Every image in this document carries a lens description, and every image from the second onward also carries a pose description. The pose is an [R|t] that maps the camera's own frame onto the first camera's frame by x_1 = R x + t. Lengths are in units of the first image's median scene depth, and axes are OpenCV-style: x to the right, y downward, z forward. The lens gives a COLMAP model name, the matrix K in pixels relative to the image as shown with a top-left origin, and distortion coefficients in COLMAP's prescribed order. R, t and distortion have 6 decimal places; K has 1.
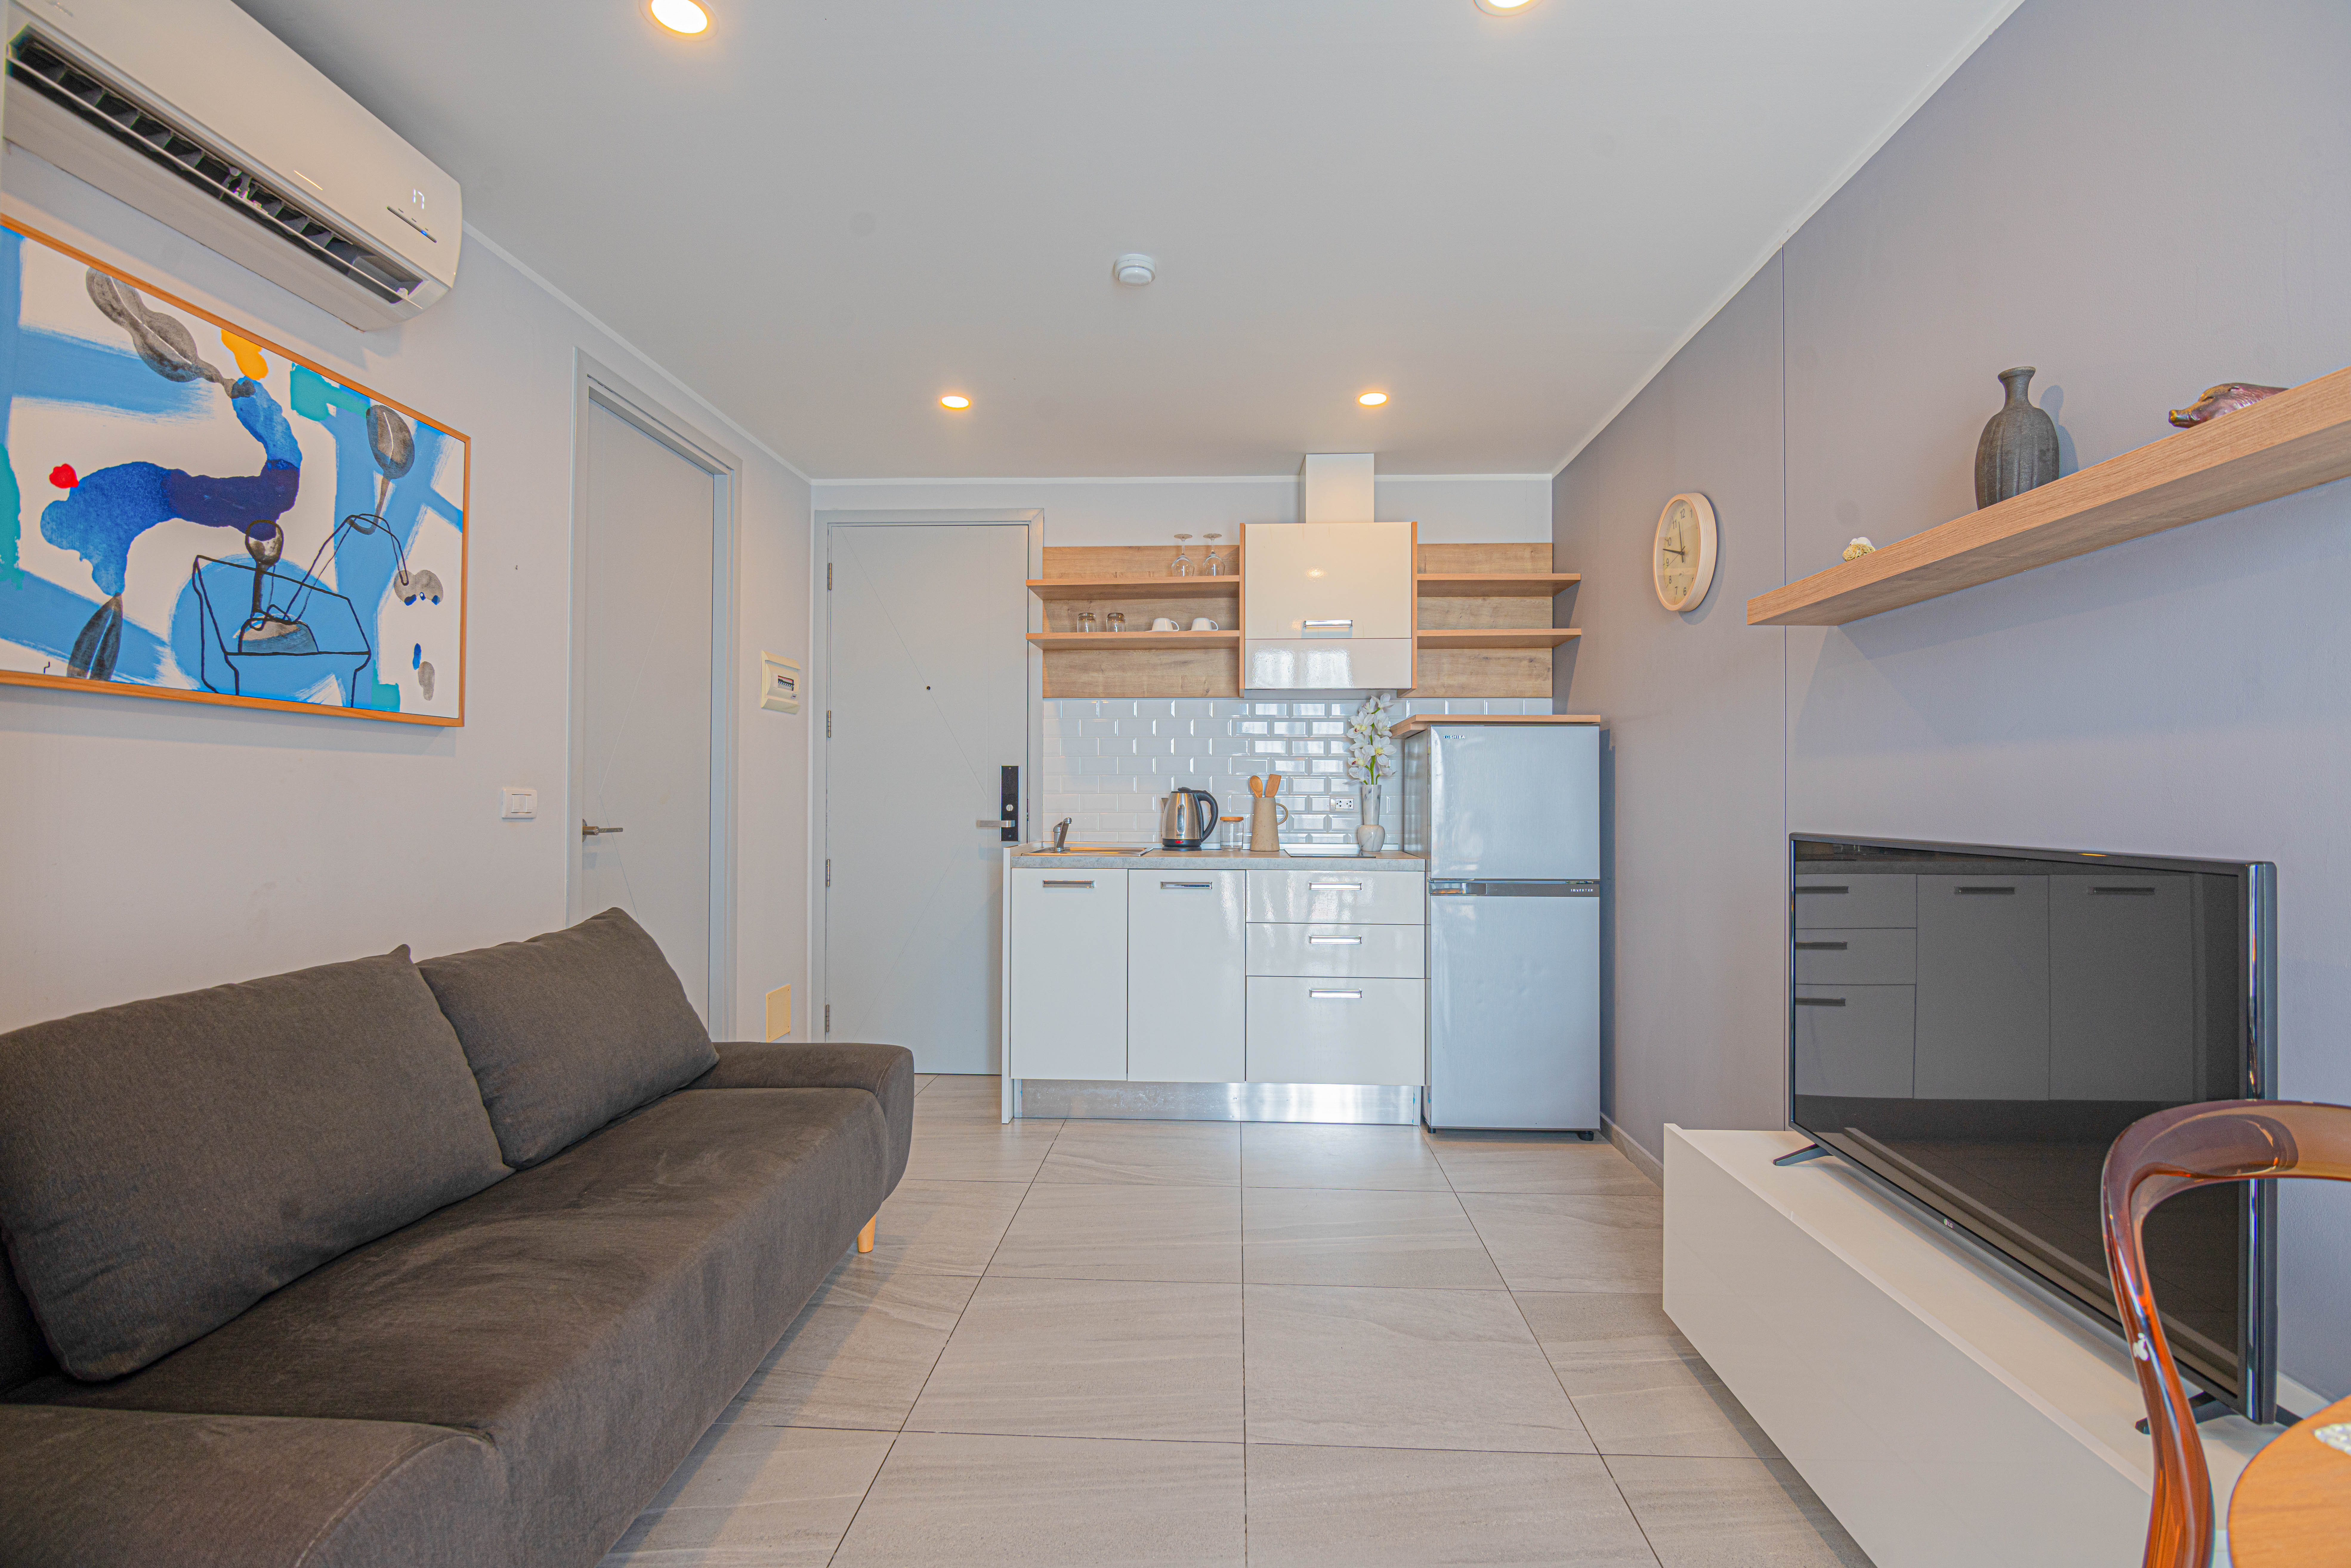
lens RADIAL K [[1052.0, 0, 1189.8], [0, 1052.0, 792.5], [0, 0, 1]] dist [-0.002797, -0.006006]
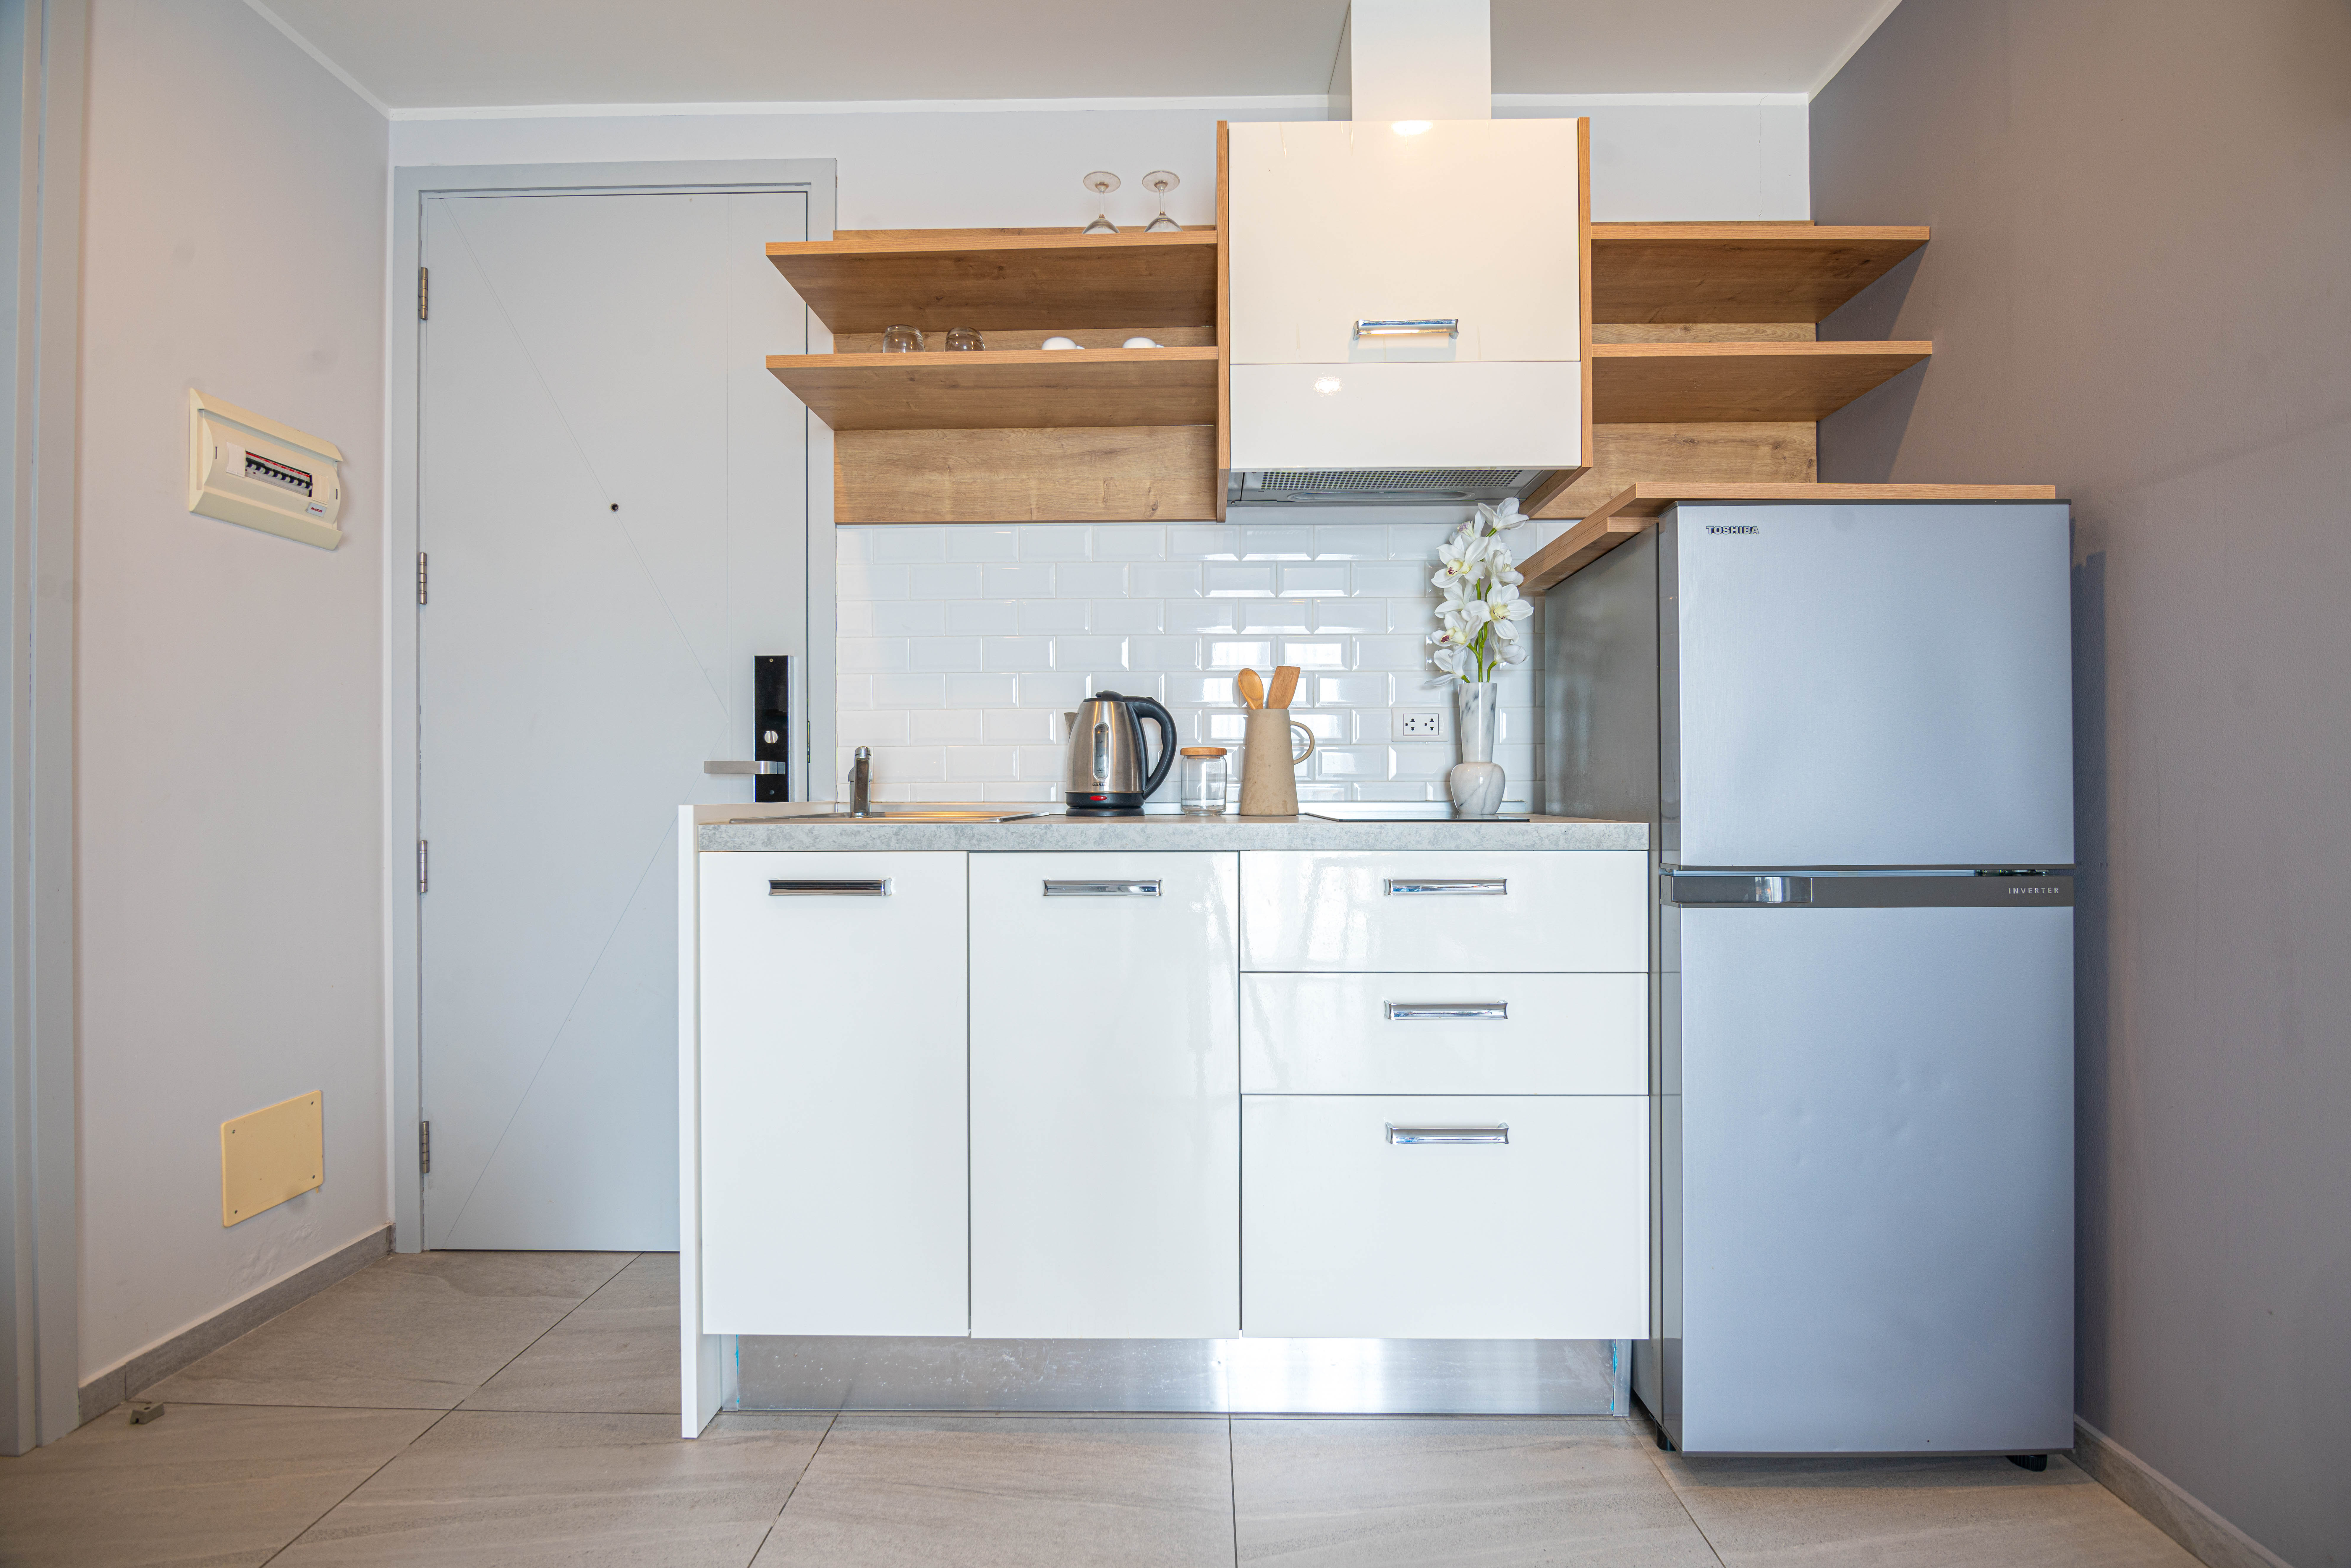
lens RADIAL K [[1052.0, 0, 1189.8], [0, 1052.0, 792.5], [0, 0, 1]] dist [-0.002797, -0.006006]
pose [[0.999568, -0.007147, 0.028520, 0.022703], [0.006863, 0.999926, 0.010062, 0.047166], [-0.028590, -0.009862, 0.999543, 0.597322]]
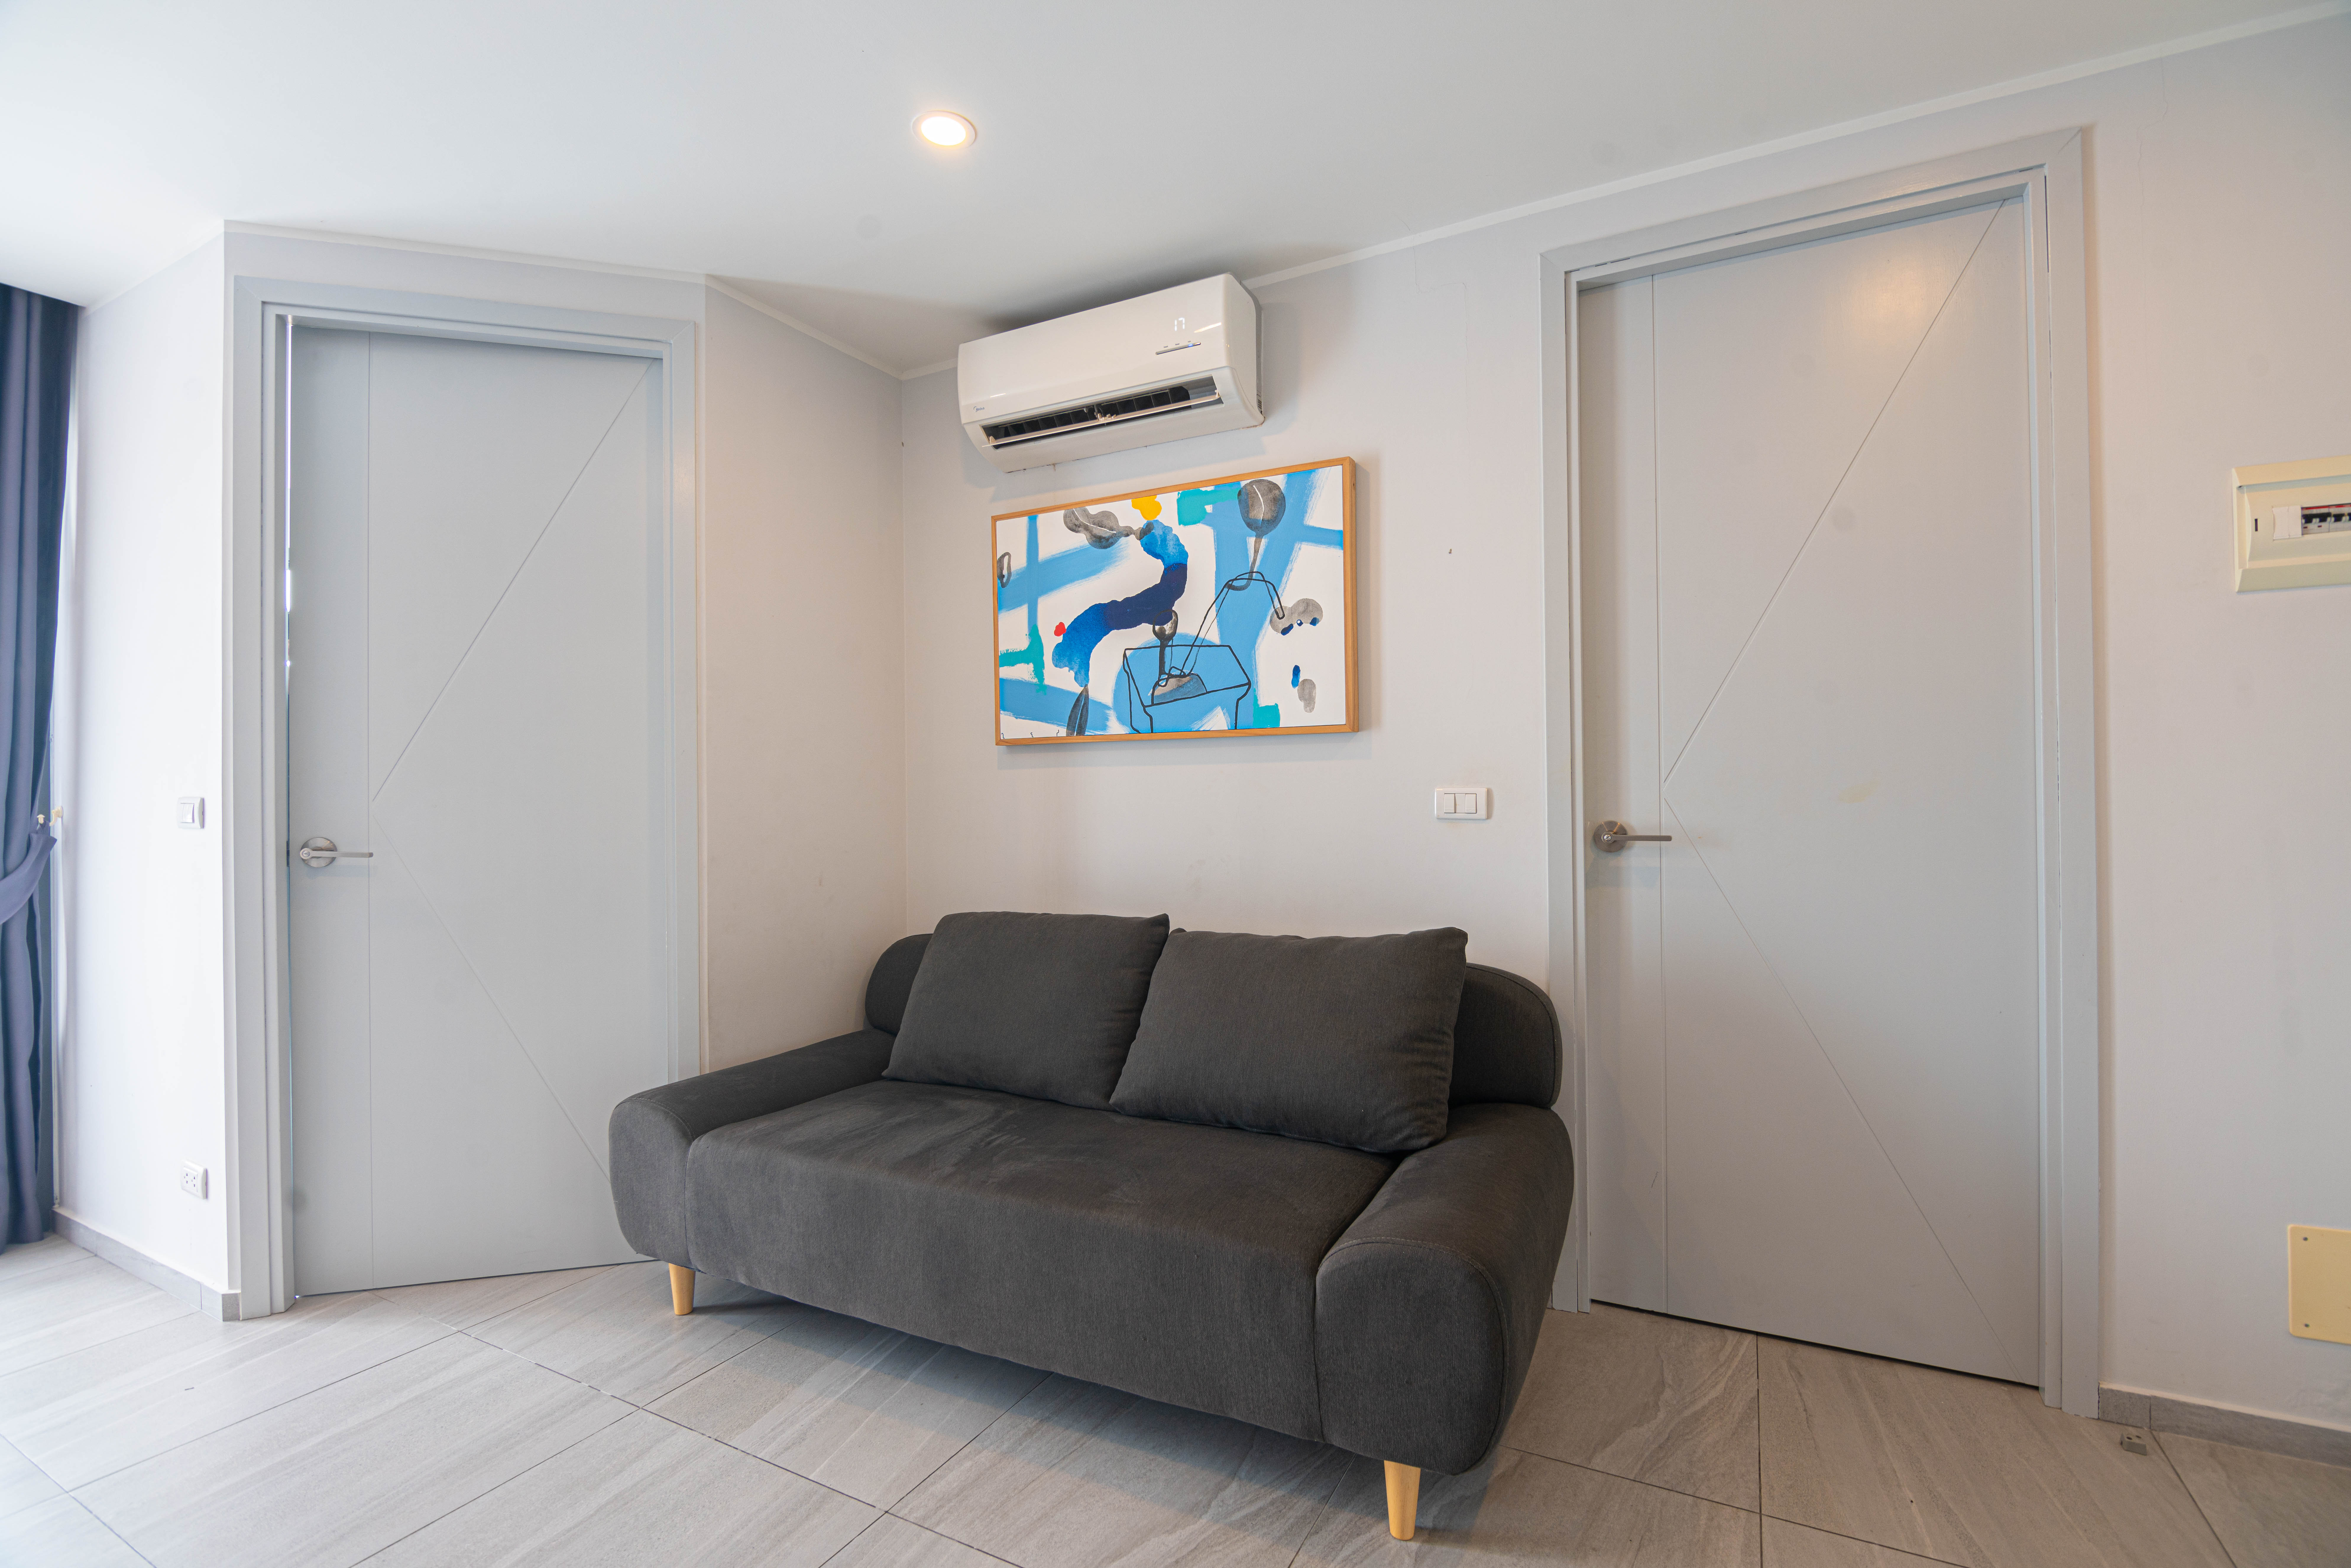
lens RADIAL K [[1052.0, 0, 1189.8], [0, 1052.0, 792.5], [0, 0, 1]] dist [-0.002797, -0.006006]
pose [[-0.428853, -0.003001, -0.903369, 0.228821], [0.016025, 0.999812, -0.010929, 0.005550], [0.903232, -0.019164, -0.428724, 0.885523]]
